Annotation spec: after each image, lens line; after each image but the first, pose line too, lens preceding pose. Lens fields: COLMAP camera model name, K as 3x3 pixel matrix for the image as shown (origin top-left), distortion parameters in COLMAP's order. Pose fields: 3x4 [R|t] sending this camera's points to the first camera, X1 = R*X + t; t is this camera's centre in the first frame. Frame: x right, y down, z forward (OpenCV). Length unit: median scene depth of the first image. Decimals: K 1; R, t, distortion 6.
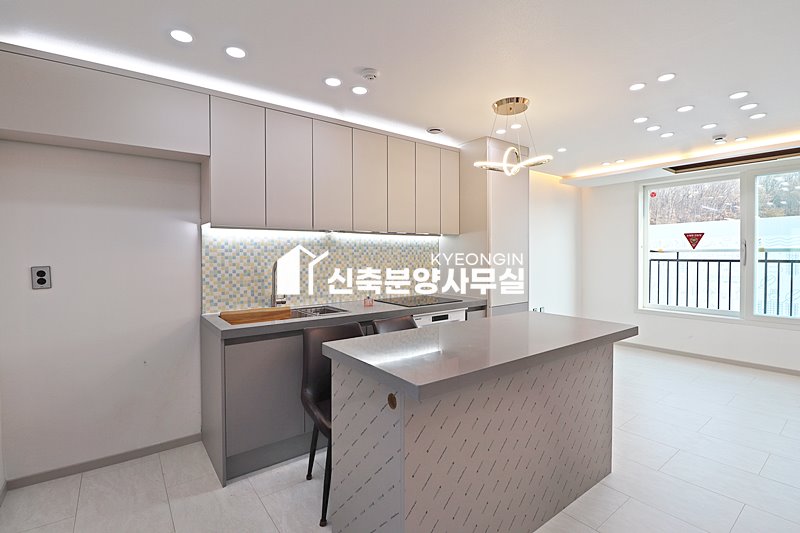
lens RADIAL K [[370.8, 0, 401.7], [0, 370.8, 259.3], [0, 0, 1]] dist [-0.002728, -0.010392]
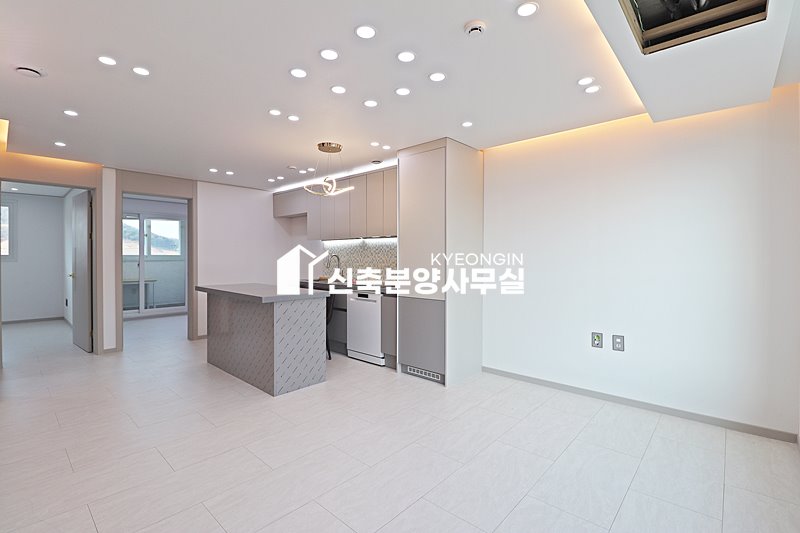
lens RADIAL K [[370.8, 0, 404.0], [0, 370.8, 261.7], [0, 0, 1]] dist [-0.002728, -0.010392]
pose [[0.184111, 0.017974, -0.982741, 1.484735], [-0.009053, 0.999821, 0.016590, 0.001232], [0.982864, 0.005842, 0.184241, 0.860347]]
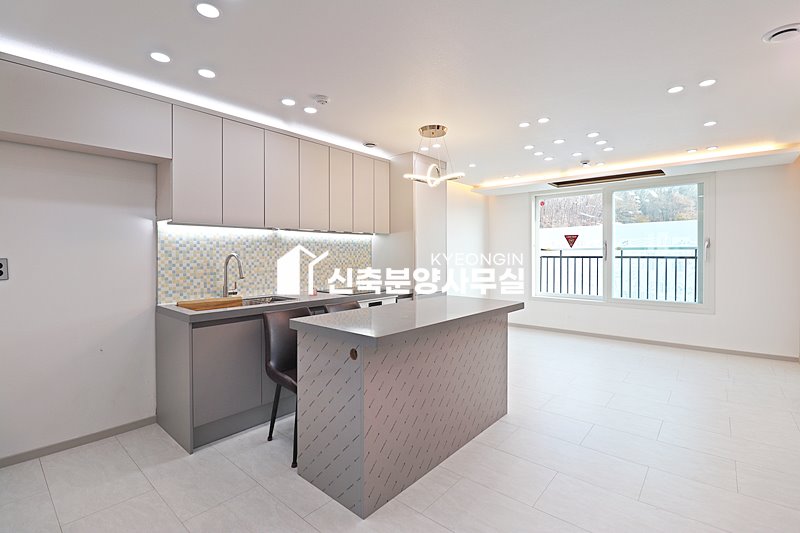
lens RADIAL K [[370.8, 0, 403.1], [0, 370.8, 255.6], [0, 0, 1]] dist [-0.002728, -0.010392]
pose [[0.976232, 0.000305, 0.216726, -0.062399], [0.001693, 0.999958, -0.009035, 0.014196], [-0.216720, 0.009188, 0.976191, -0.162473]]
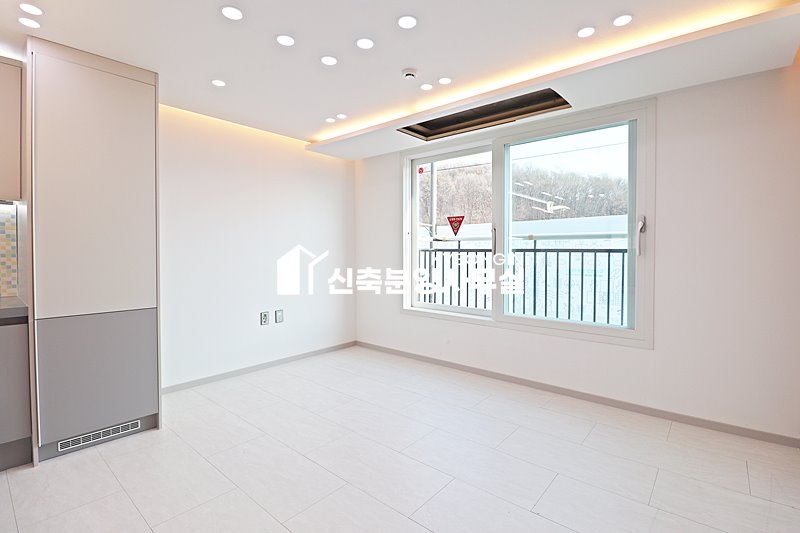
lens RADIAL K [[370.8, 0, 404.4], [0, 370.8, 259.7], [0, 0, 1]] dist [-0.002728, -0.010392]
pose [[0.975506, 0.001135, 0.219969, 0.745806], [-0.004624, 0.999872, 0.015347, 0.021197], [-0.219923, -0.015988, 0.975386, 0.312001]]
